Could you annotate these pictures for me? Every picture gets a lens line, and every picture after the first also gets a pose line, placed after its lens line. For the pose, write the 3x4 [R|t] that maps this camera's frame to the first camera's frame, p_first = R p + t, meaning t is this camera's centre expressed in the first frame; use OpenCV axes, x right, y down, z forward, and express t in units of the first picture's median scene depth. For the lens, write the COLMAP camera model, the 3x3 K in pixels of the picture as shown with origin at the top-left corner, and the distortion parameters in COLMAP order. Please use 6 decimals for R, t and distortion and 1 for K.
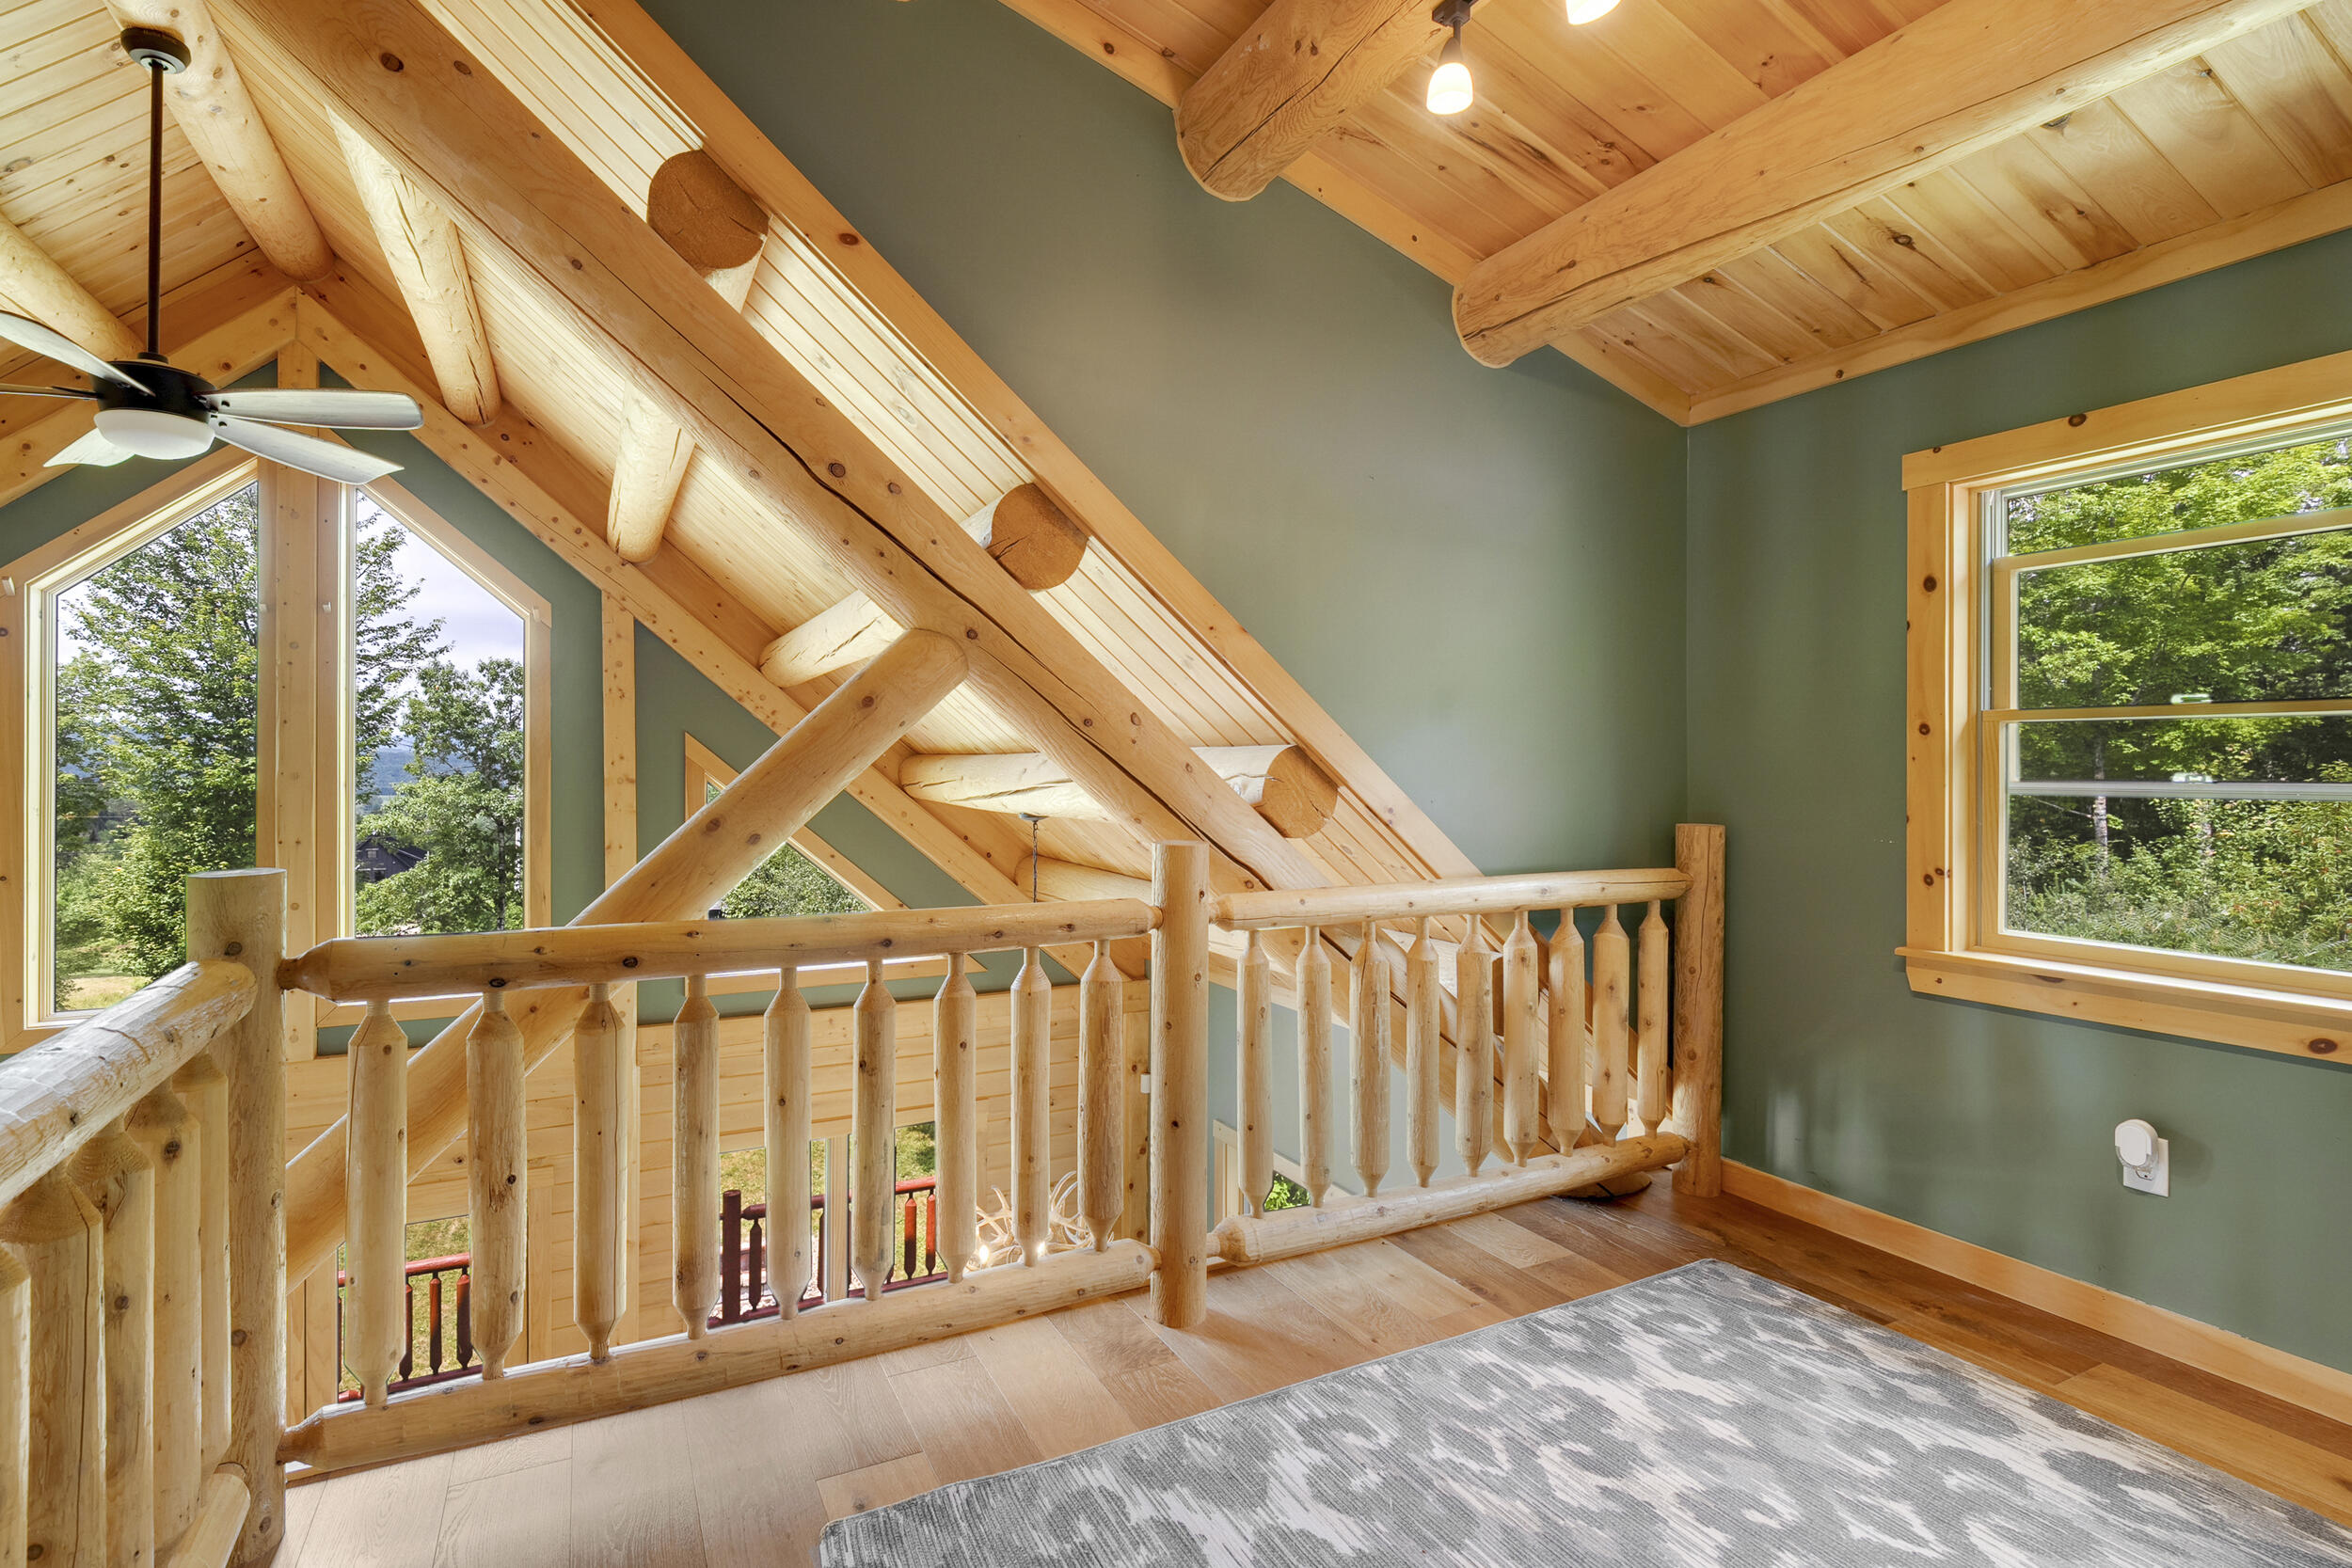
lens RADIAL K [[1101.9, 0, 1123.5], [0, 1101.9, 765.0], [0, 0, 1]] dist [-0.009265, 0.001908]
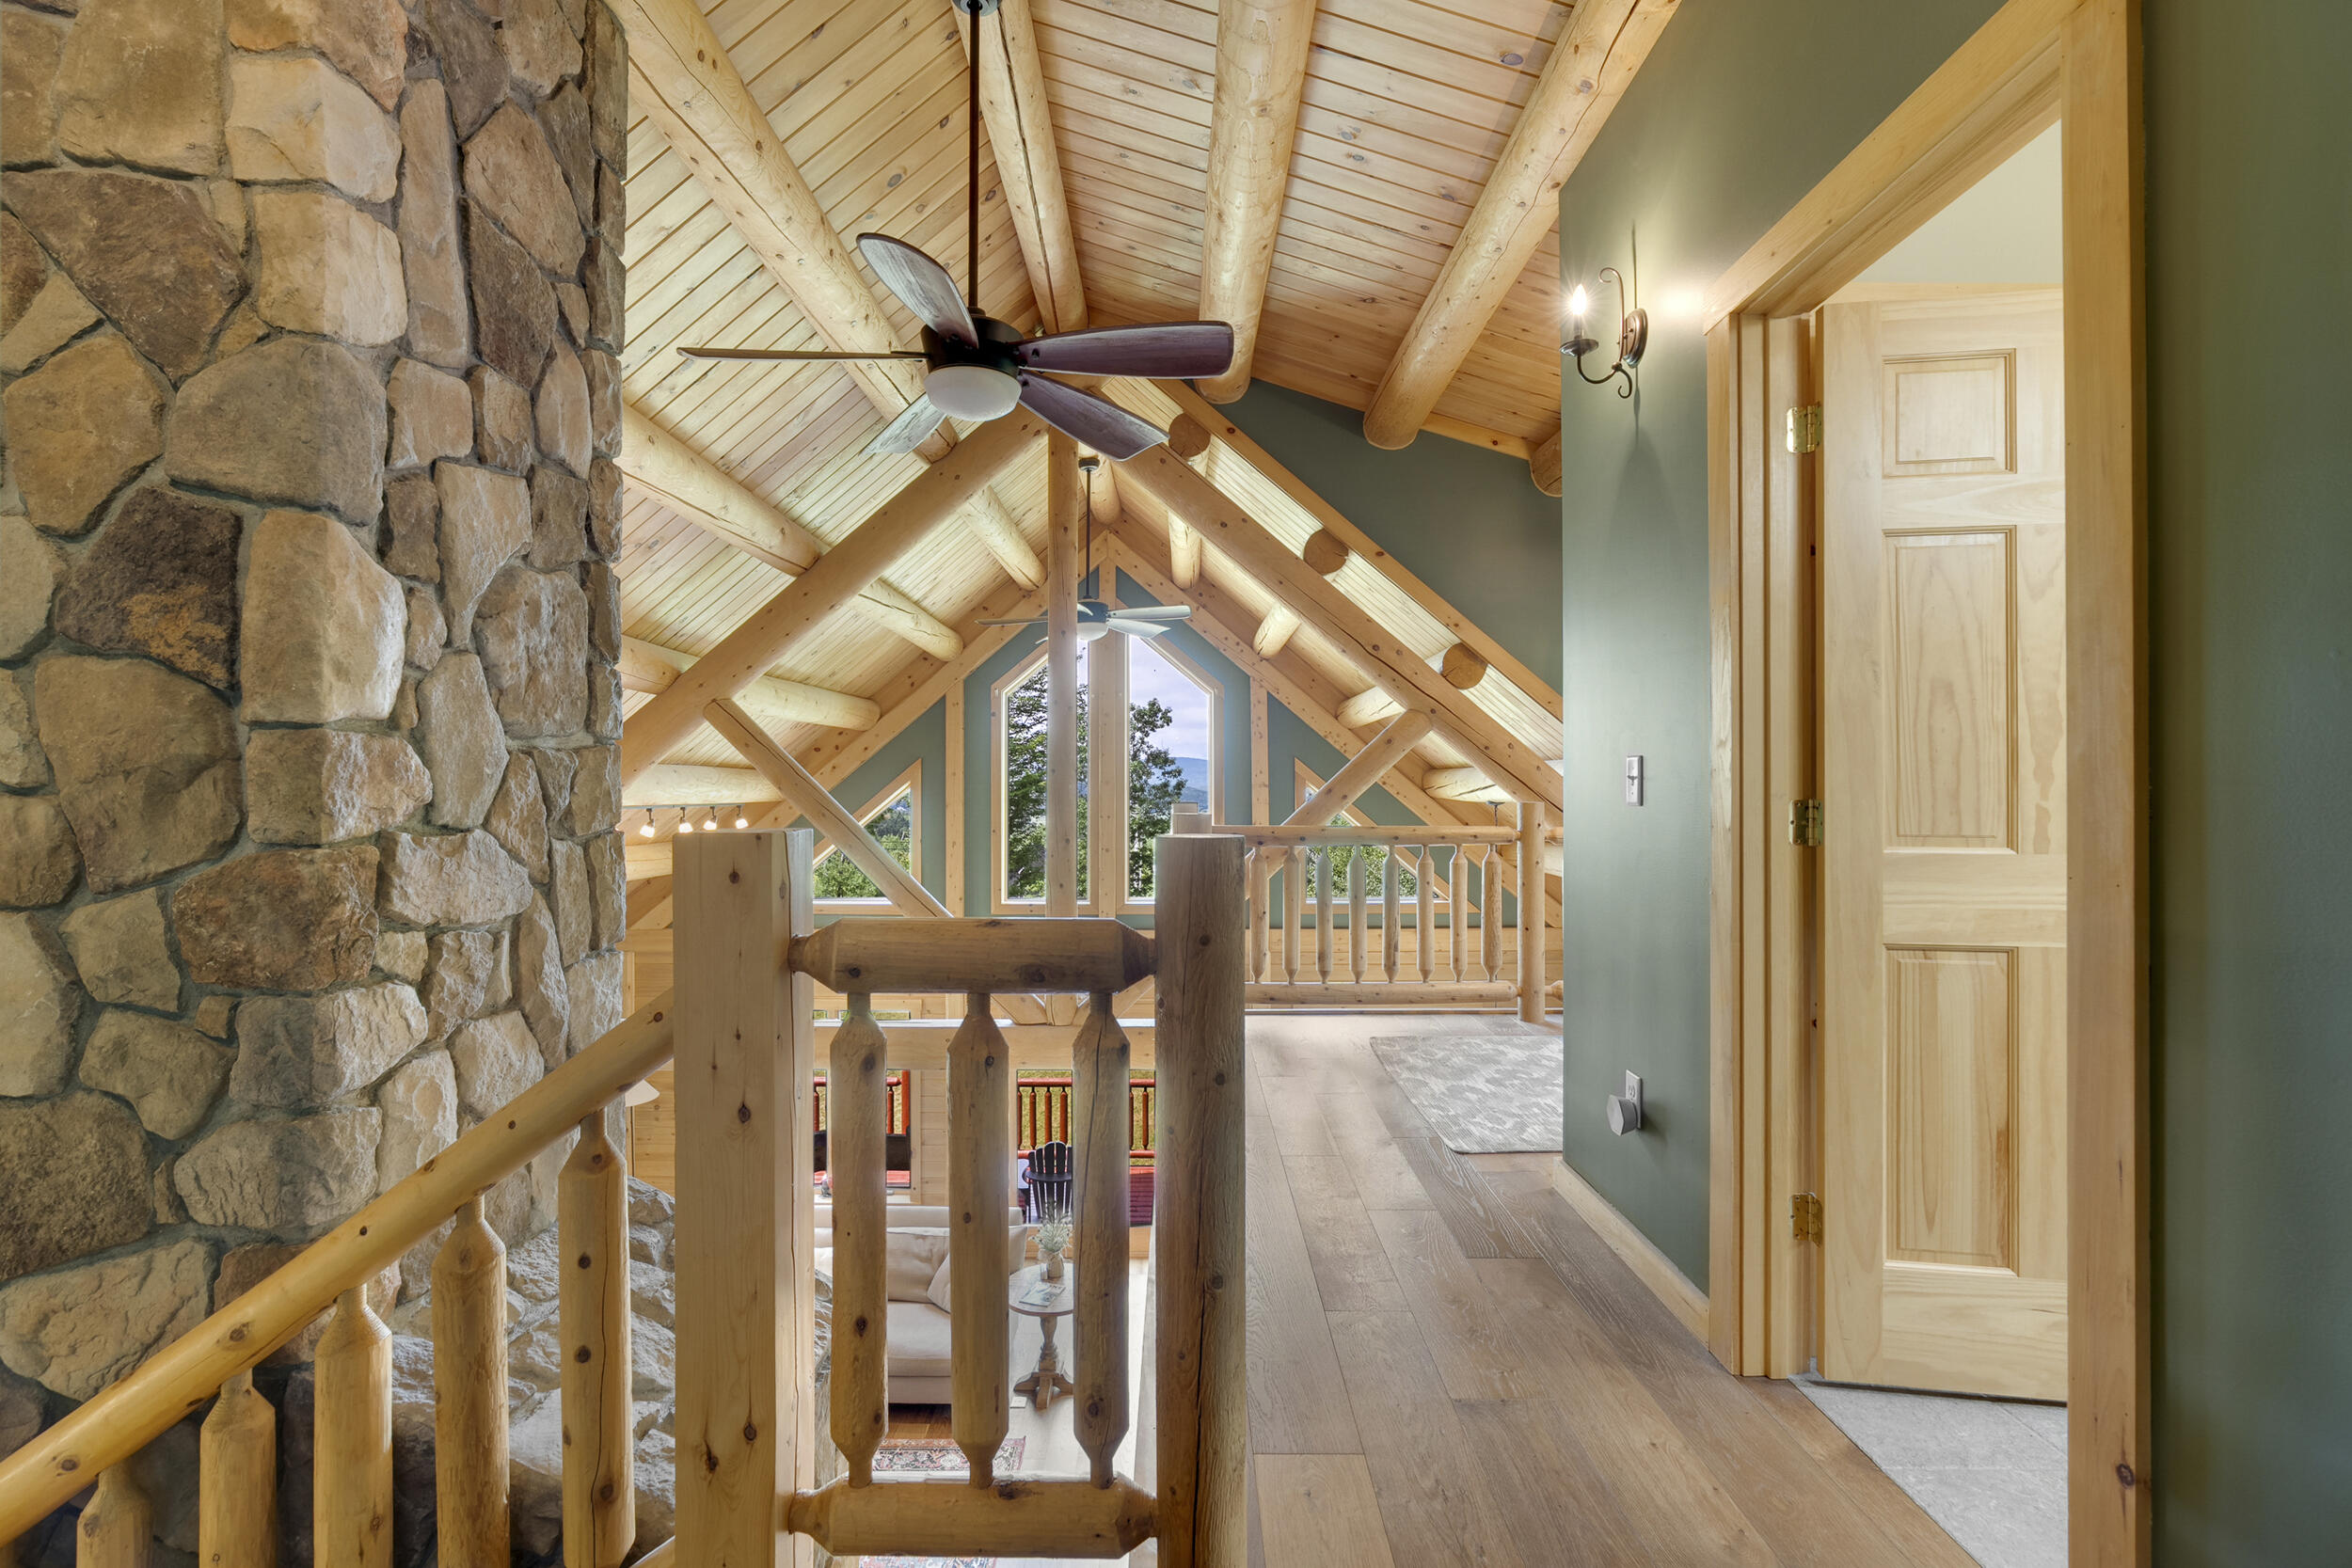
lens RADIAL K [[1050.4, 0, 1197.6], [0, 1050.4, 792.9], [0, 0, 1]] dist [-0.009379, 0.002464]
pose [[0.905285, -0.001642, -0.424801, 0.334898], [0.003403, 0.999988, 0.003388, 0.042512], [0.424791, -0.004513, 0.905280, -1.156014]]
